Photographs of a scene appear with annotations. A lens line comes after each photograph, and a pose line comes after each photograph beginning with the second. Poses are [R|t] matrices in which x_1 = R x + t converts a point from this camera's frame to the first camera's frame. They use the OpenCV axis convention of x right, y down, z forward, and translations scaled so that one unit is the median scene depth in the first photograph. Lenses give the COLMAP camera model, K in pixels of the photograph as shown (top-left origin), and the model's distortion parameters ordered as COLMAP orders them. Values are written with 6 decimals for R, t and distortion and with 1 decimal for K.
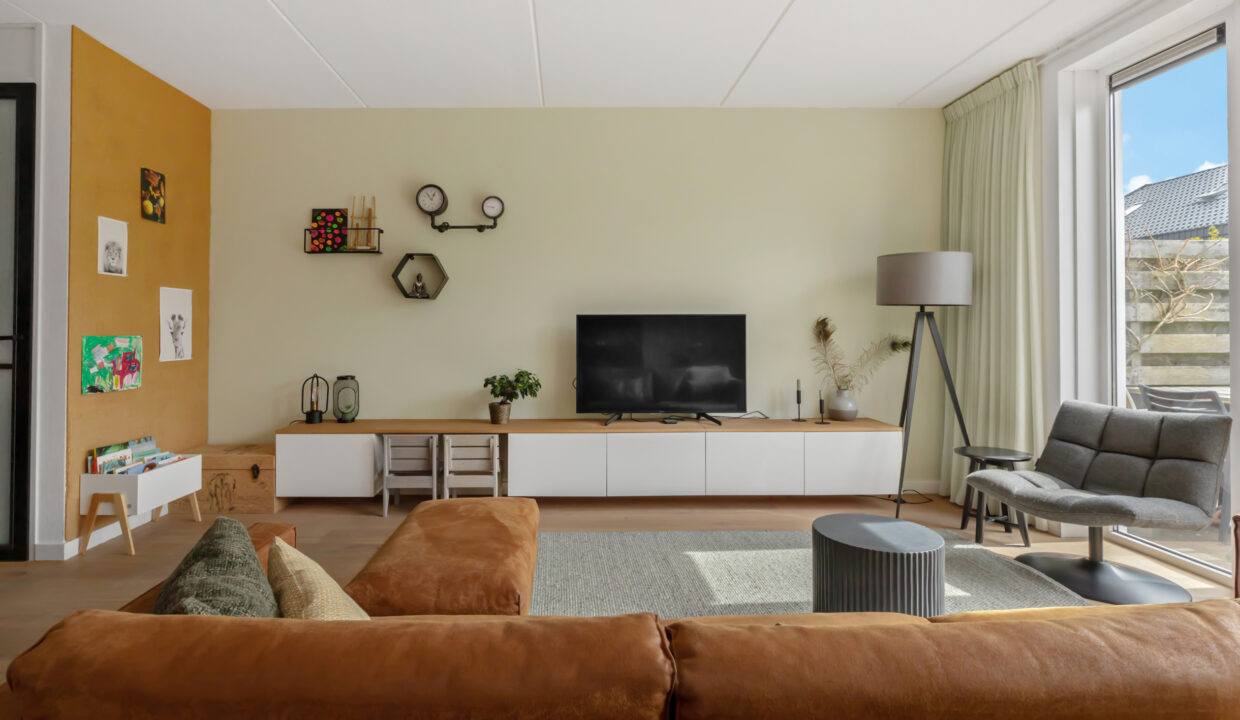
lens RADIAL K [[587.7, 0, 485.3], [0, 587.7, 323.5], [0, 0, 1]] dist [-0.010709, 0.001884]
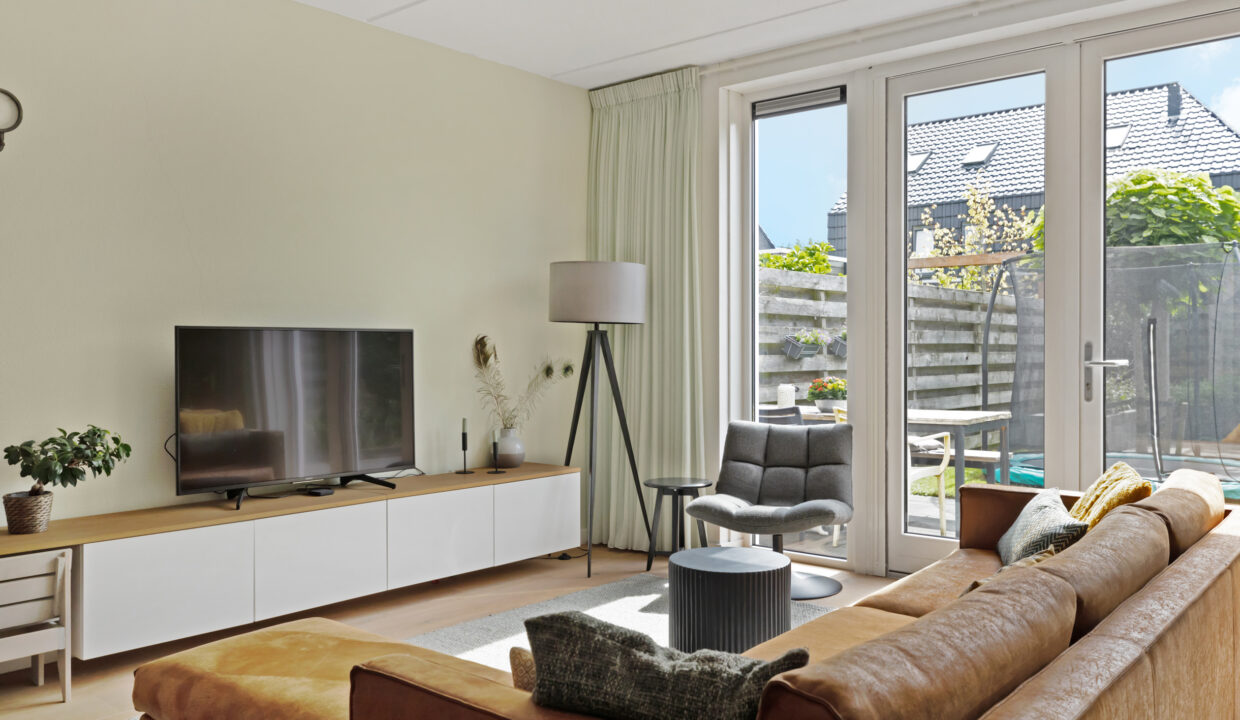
lens RADIAL K [[977.9, 0, 629.6], [0, 977.9, 358.5], [0, 0, 1]] dist [0.006979, 0.003941]
pose [[0.645438, -0.006211, 0.763788, -0.302149], [-0.005671, 0.999900, 0.012922, 0.002327], [-0.763792, -0.012672, 0.645338, 0.036980]]
